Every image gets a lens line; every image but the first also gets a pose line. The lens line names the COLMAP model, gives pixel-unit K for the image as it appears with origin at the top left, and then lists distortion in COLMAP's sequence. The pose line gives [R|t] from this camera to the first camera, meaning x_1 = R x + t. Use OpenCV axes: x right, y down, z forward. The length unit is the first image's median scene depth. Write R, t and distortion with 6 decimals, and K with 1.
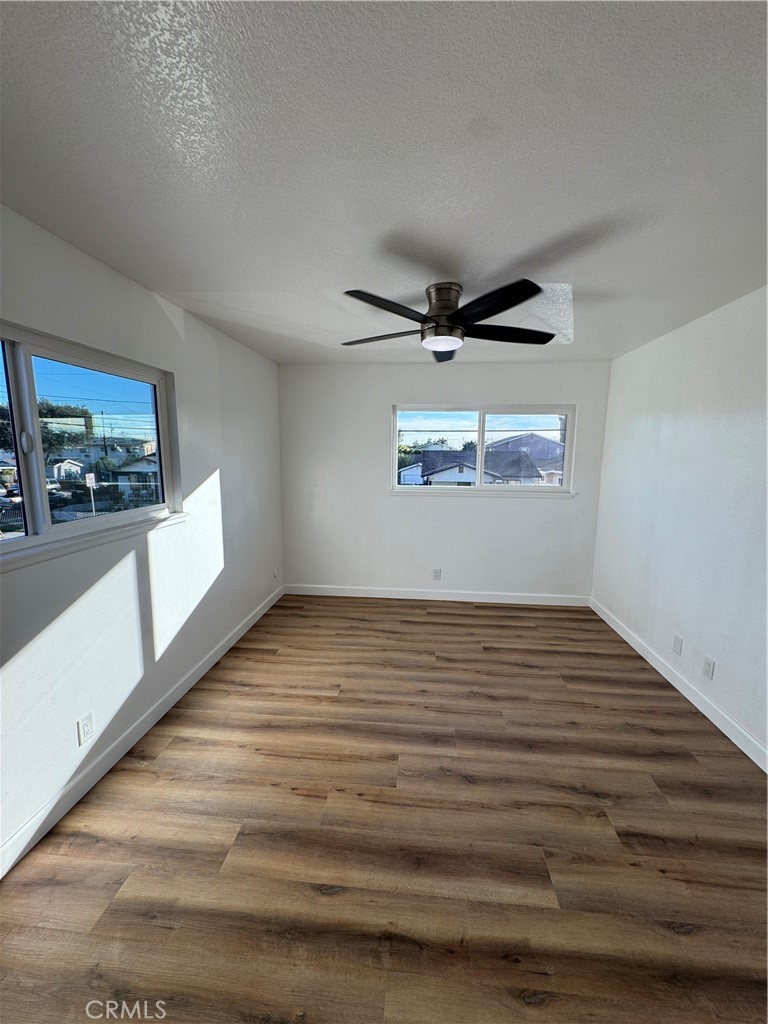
lens RADIAL K [[409.1, 0, 382.7], [0, 409.1, 511.1], [0, 0, 1]] dist [-0.004015, -0.000051]
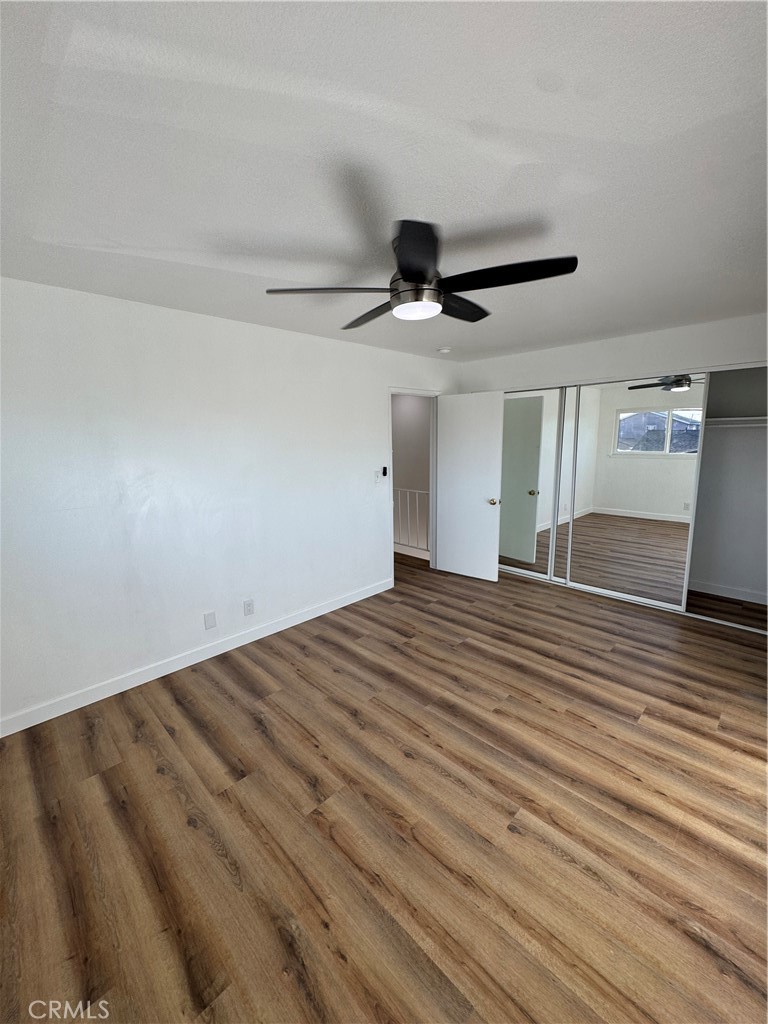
lens RADIAL K [[409.1, 0, 382.7], [0, 409.1, 511.1], [0, 0, 1]] dist [-0.004015, -0.000051]
pose [[-0.771786, -0.105726, 0.627032, -0.286060], [0.104651, 0.951517, 0.289248, -0.217468], [-0.627212, 0.288857, -0.723303, 1.398867]]
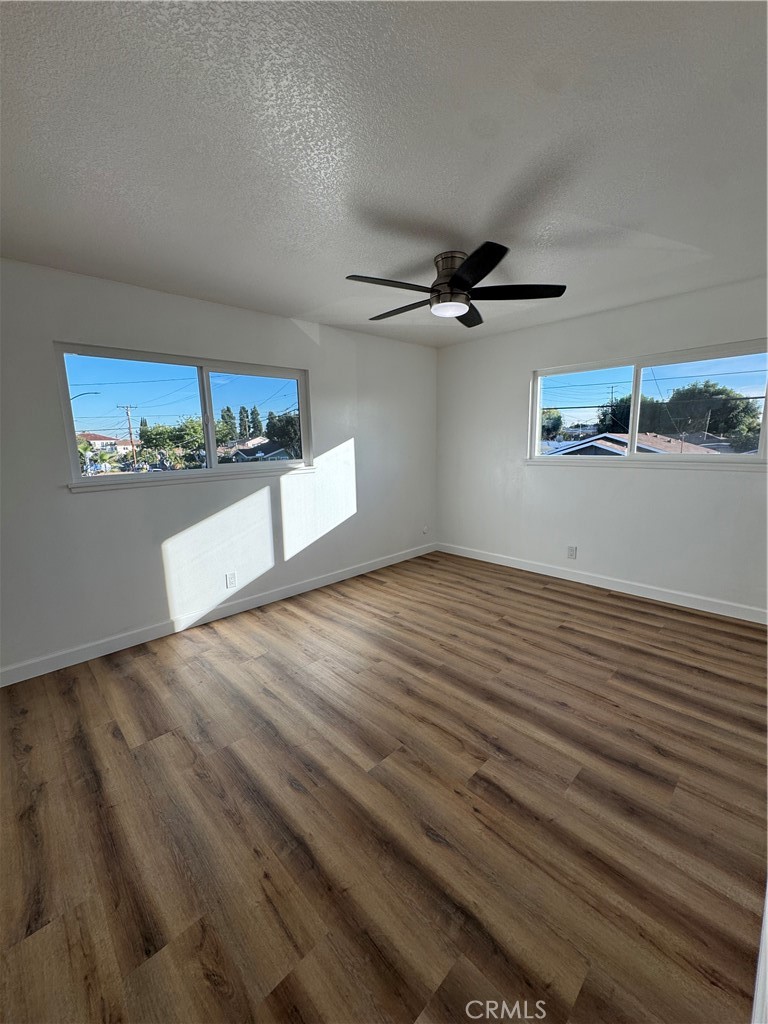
lens RADIAL K [[409.1, 0, 382.7], [0, 409.1, 511.1], [0, 0, 1]] dist [-0.004015, -0.000051]
pose [[0.760325, 0.087971, -0.643559, 0.602563], [-0.065373, 0.996119, 0.058931, 0.056175], [0.646245, -0.002735, 0.763125, 0.044134]]
